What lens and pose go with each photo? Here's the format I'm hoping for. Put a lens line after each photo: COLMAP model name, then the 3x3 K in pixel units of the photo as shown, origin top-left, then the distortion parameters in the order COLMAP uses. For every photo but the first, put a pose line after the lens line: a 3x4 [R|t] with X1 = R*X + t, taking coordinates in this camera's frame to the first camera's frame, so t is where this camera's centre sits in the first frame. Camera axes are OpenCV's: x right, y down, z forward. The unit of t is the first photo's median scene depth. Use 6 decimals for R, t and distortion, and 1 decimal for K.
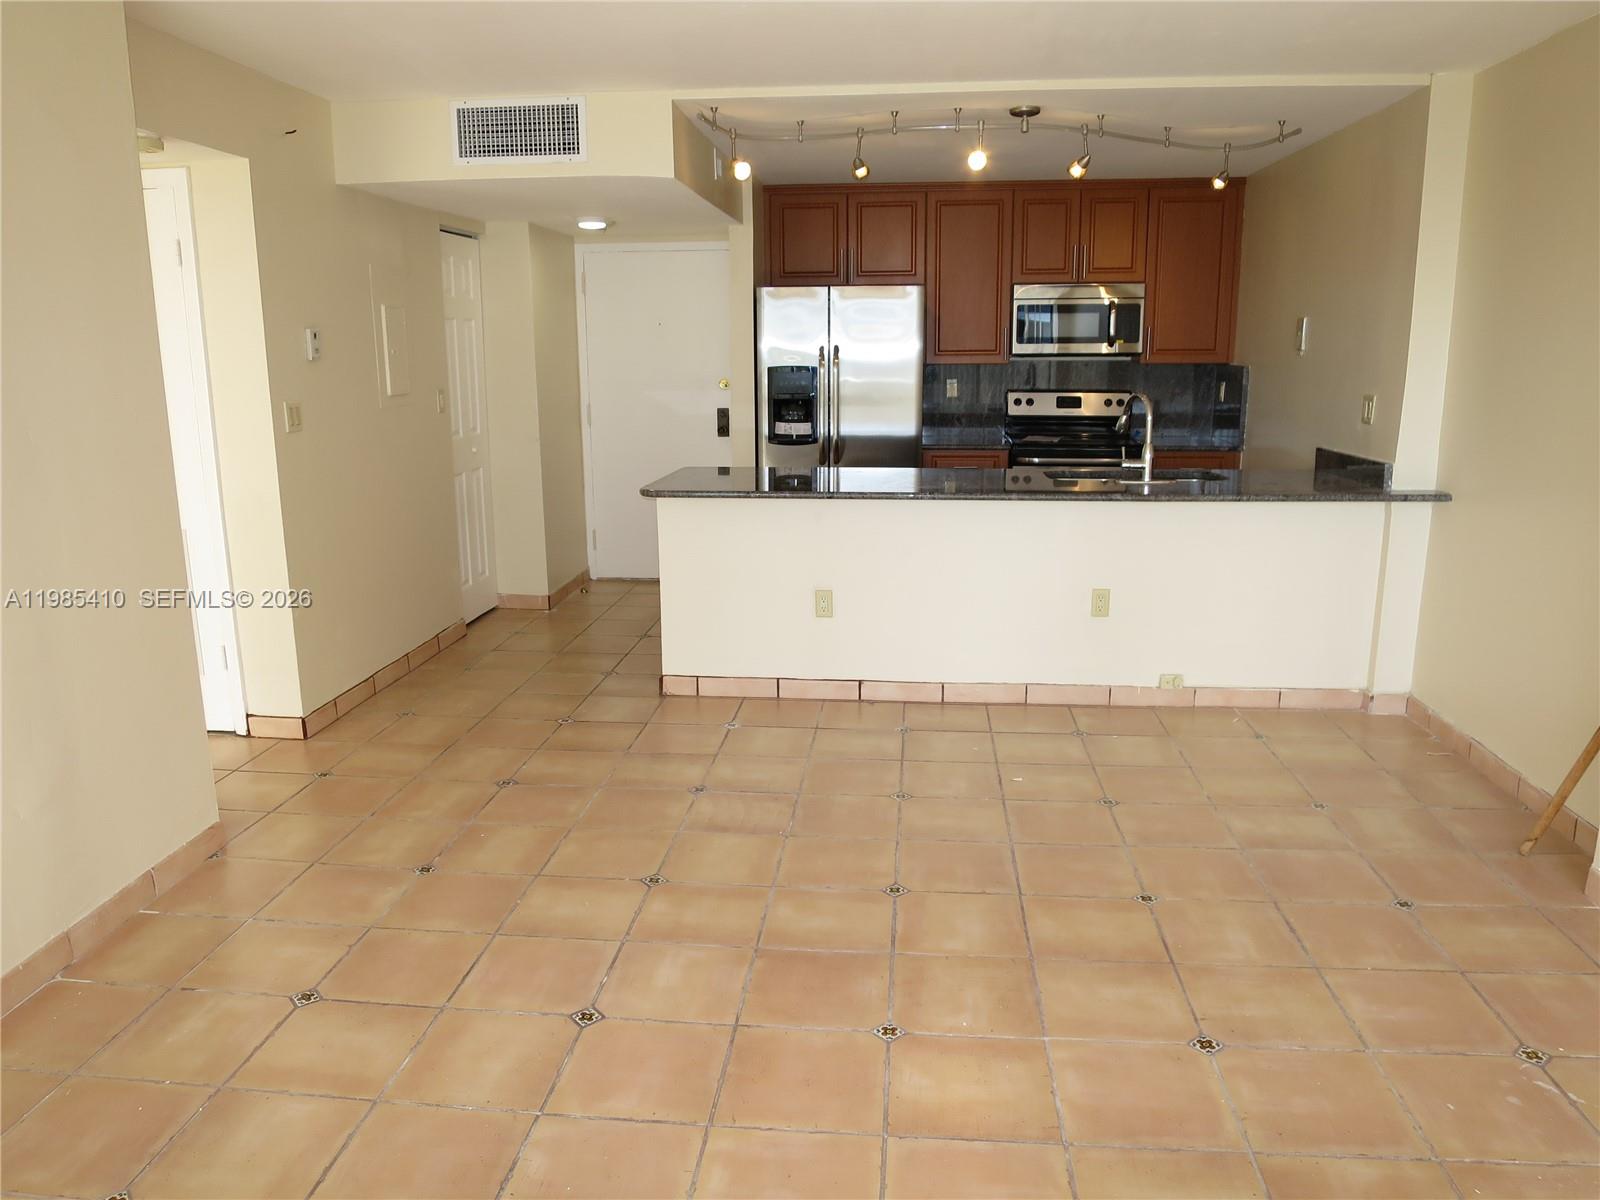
lens RADIAL K [[1119.4, 0, 800.0], [0, 1119.4, 600.0], [0, 0, 1]] dist [-0.070570, 0.000429]
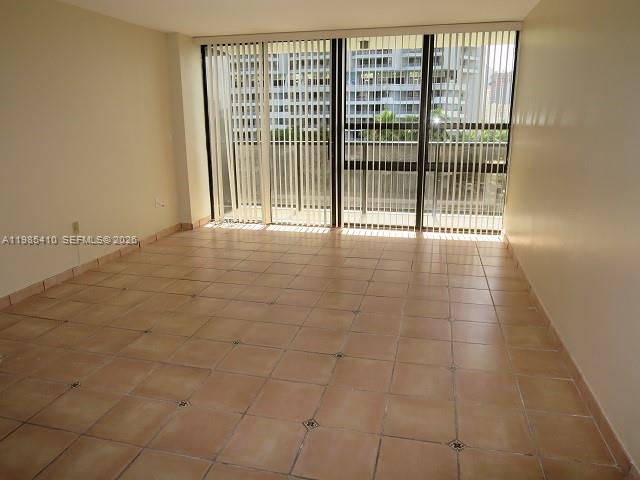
lens RADIAL K [[447.8, 0, 320.0], [0, 447.8, 240.0], [0, 0, 1]] dist [-0.070570, 0.000429]
pose [[-0.989183, -0.022133, 0.145008, -0.335895], [0.048998, 0.881916, 0.468853, -0.342081], [-0.138262, 0.470886, -0.871292, 1.619761]]
